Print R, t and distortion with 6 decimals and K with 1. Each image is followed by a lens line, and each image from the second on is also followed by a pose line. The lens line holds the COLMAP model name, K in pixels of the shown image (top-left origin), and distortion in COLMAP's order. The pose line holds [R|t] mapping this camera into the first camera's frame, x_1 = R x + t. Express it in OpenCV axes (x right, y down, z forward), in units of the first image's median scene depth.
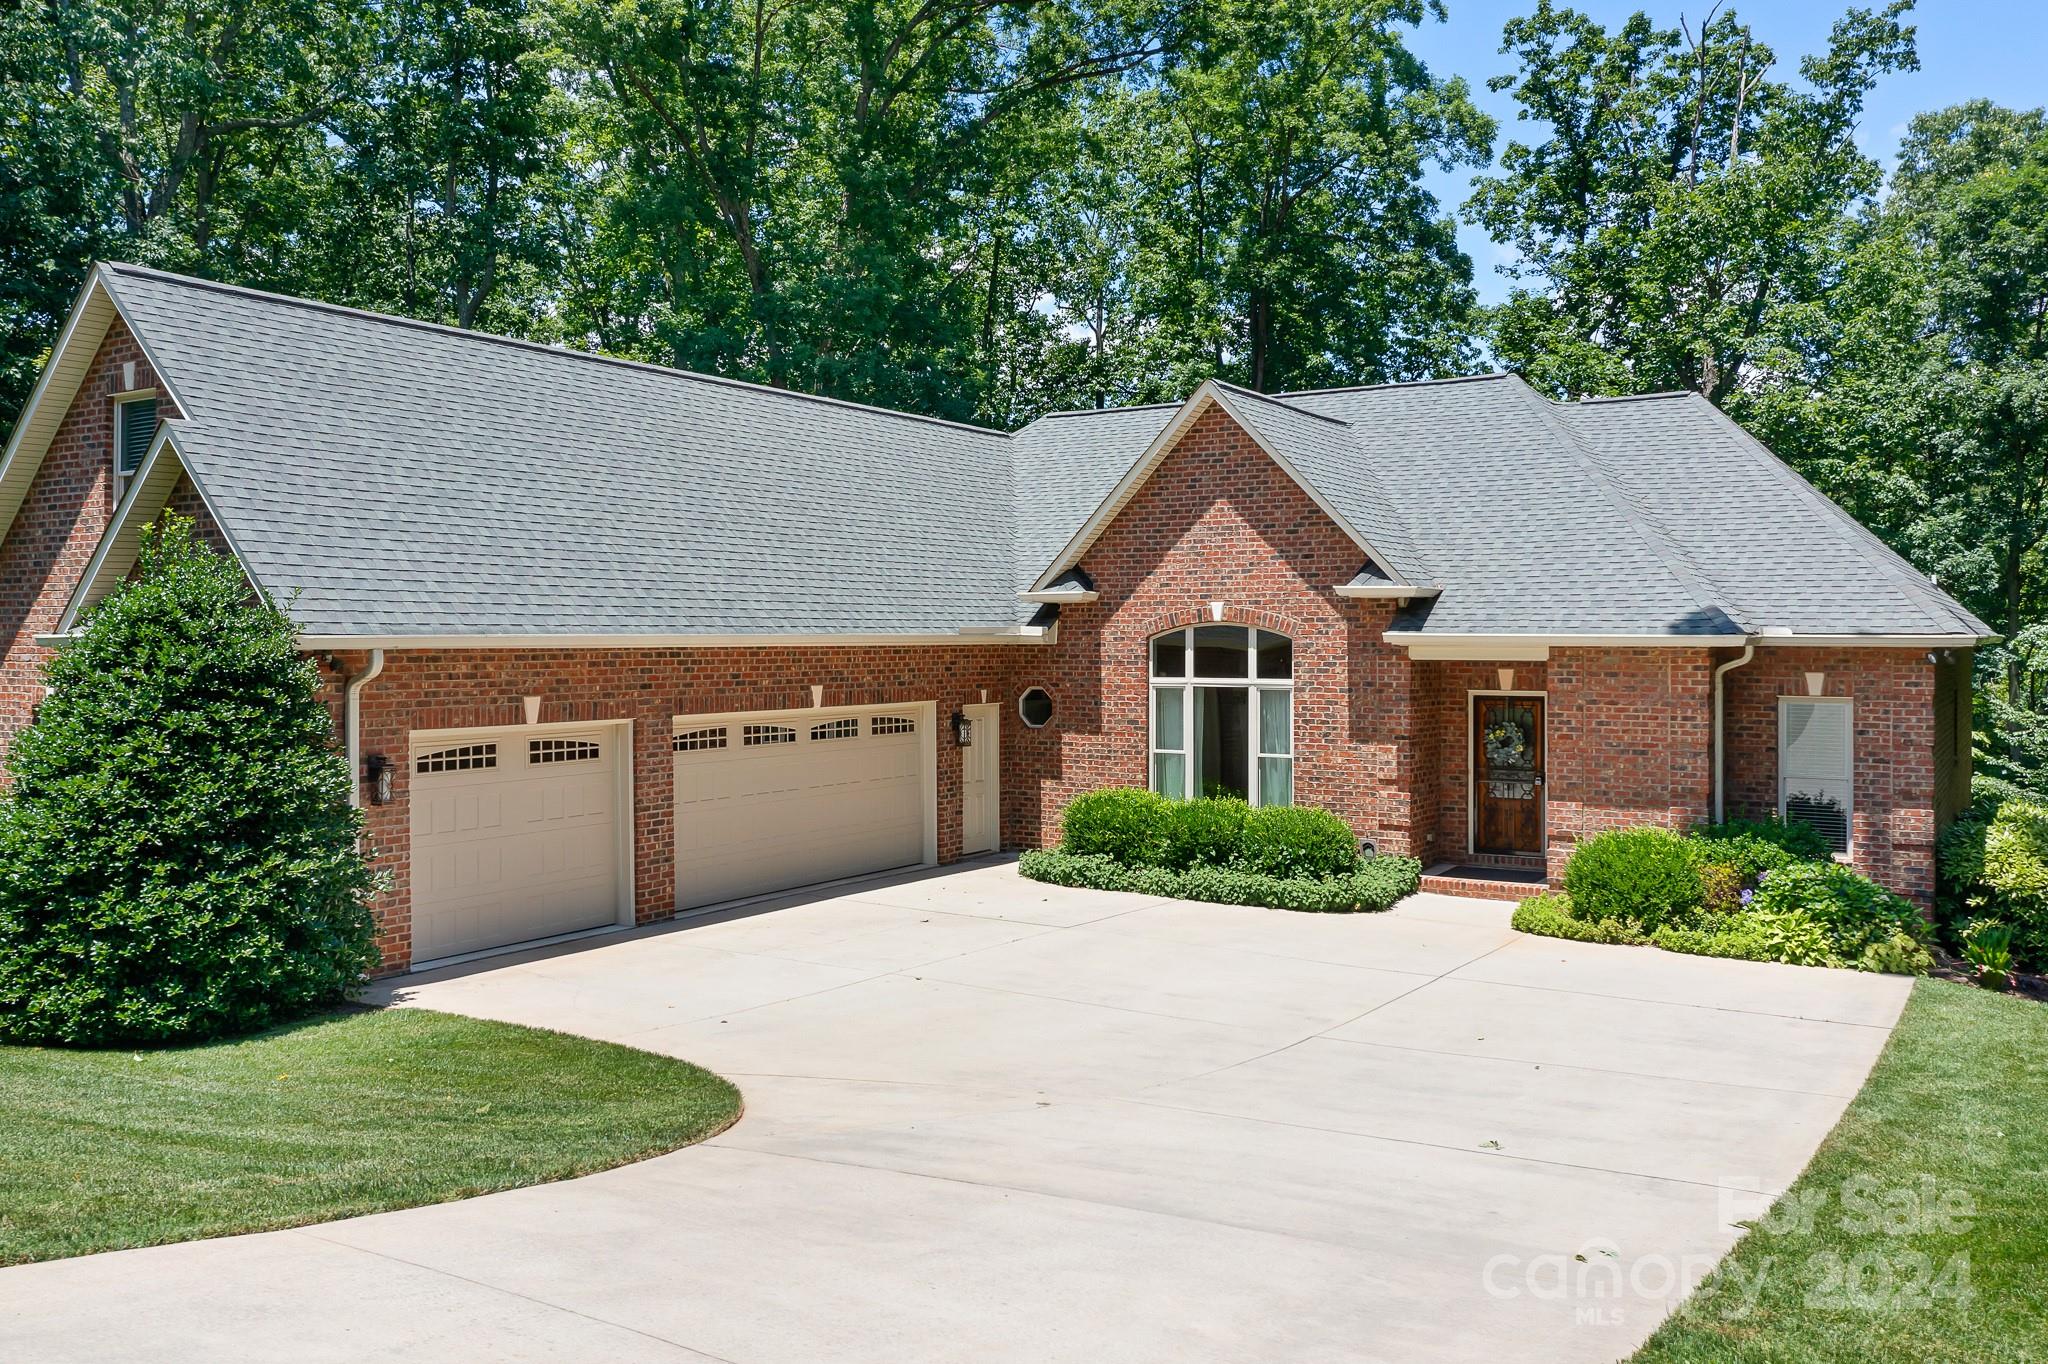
lens RADIAL K [[1613.3, 0, 1021.0], [0, 1613.3, 634.0], [0, 0, 1]] dist [-0.011049, -0.000994]
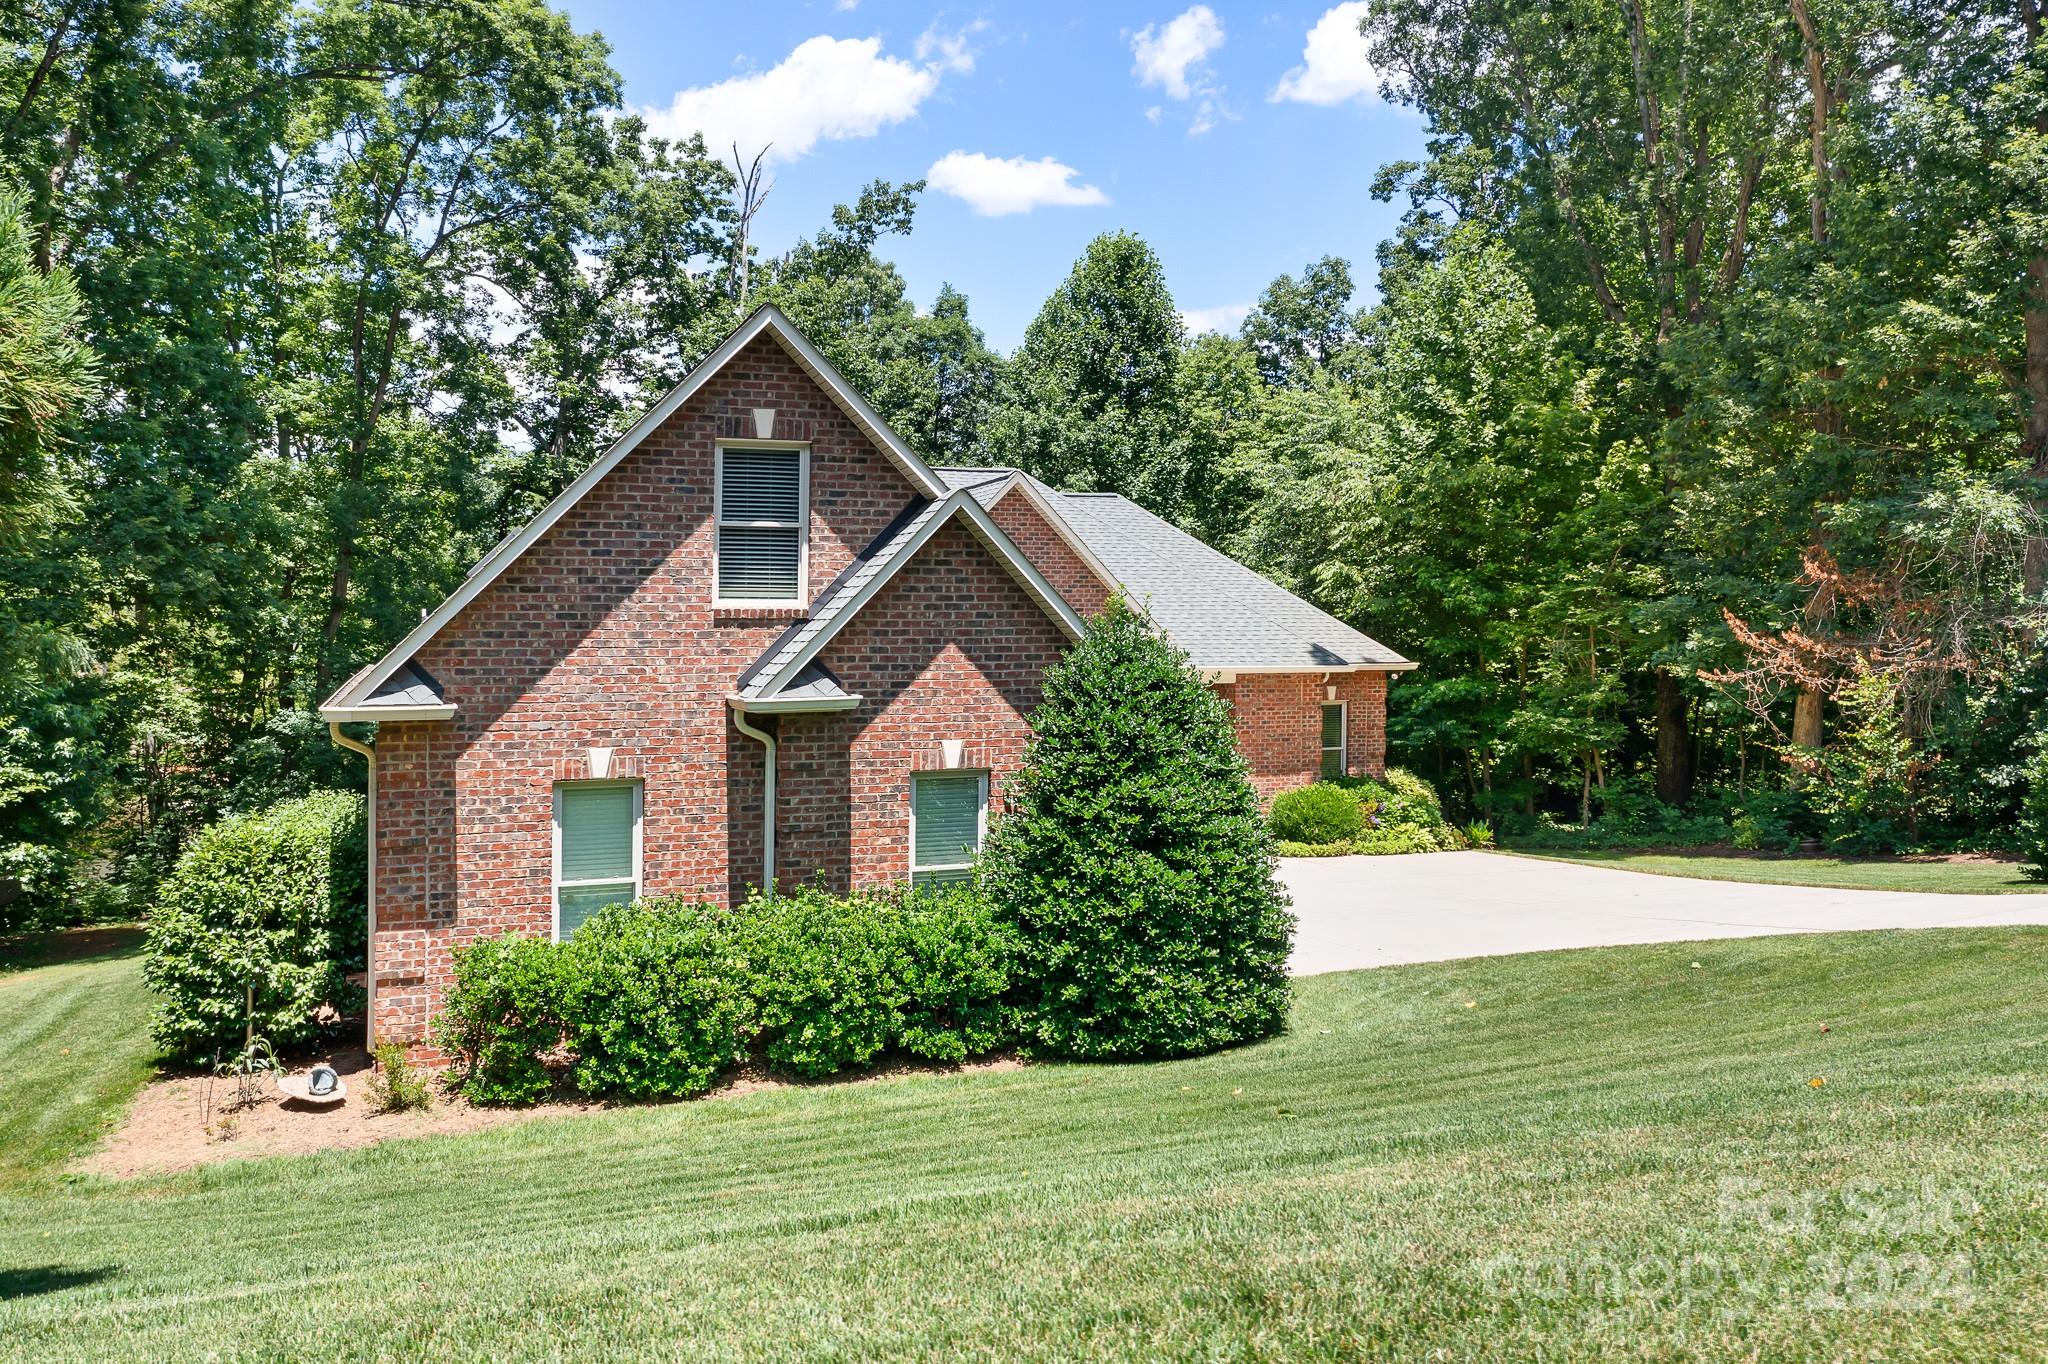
lens RADIAL K [[1579.3, 0, 1001.4], [0, 1579.3, 643.2], [0, 0, 1]] dist [-0.006260, -0.001460]
pose [[0.616701, -0.005691, 0.787177, -0.941539], [0.001171, 0.999979, 0.006312, -0.029520], [-0.787196, -0.002971, 0.616695, 0.238740]]
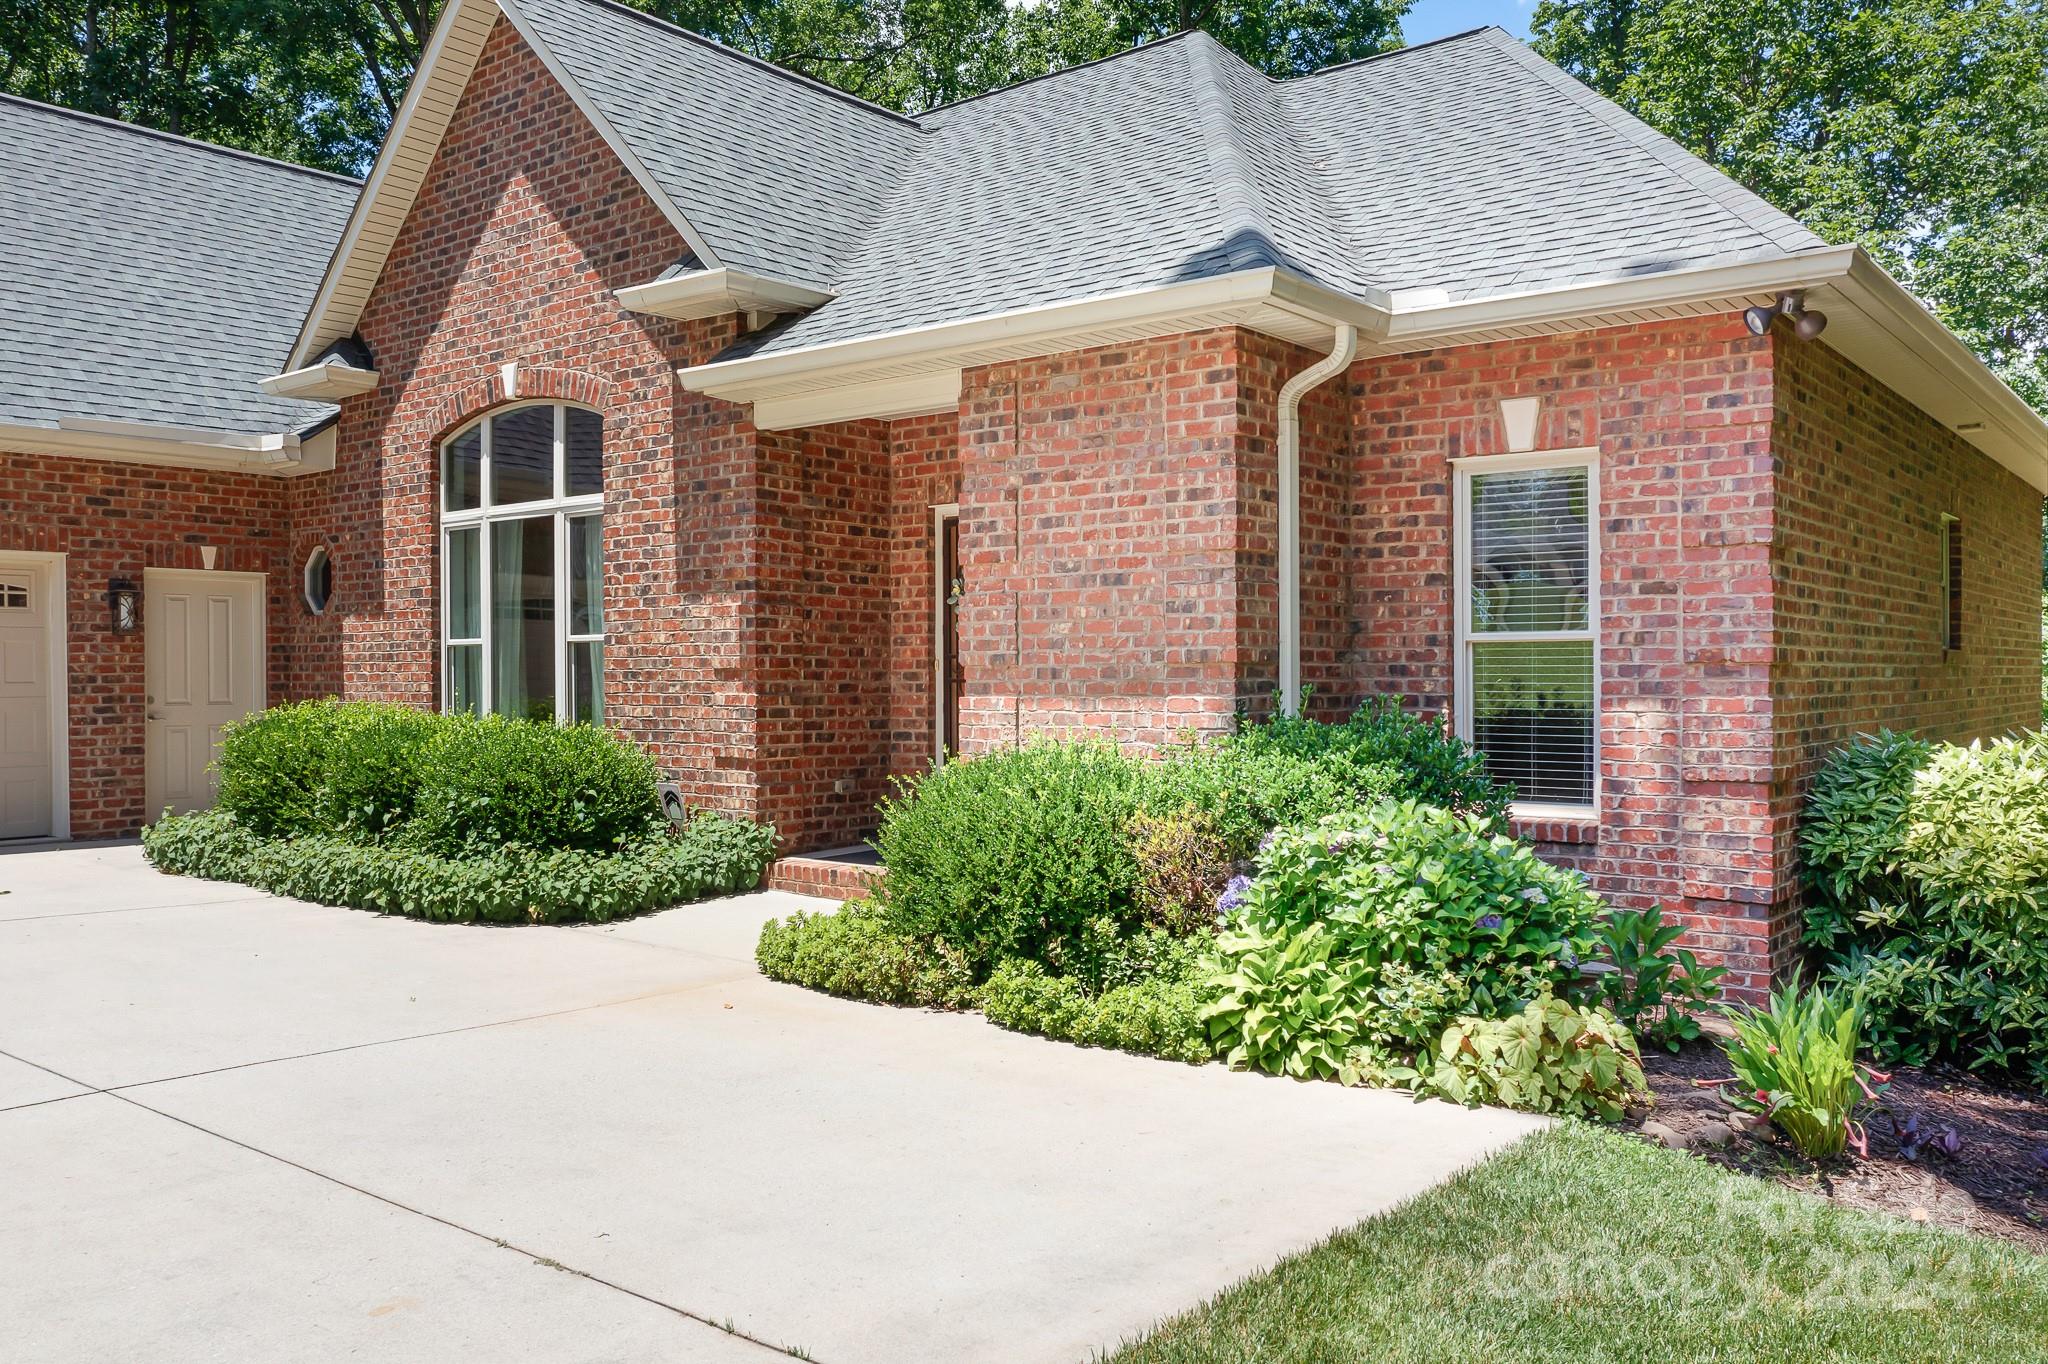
lens RADIAL K [[1614.6, 0, 994.4], [0, 1614.6, 677.6], [0, 0, 1]] dist [-0.016800, -0.002183]
pose [[0.993729, -0.004042, -0.111738, 0.371267], [0.004794, 0.999968, 0.006464, 0.090563], [0.111709, -0.006959, 0.993717, 0.504751]]
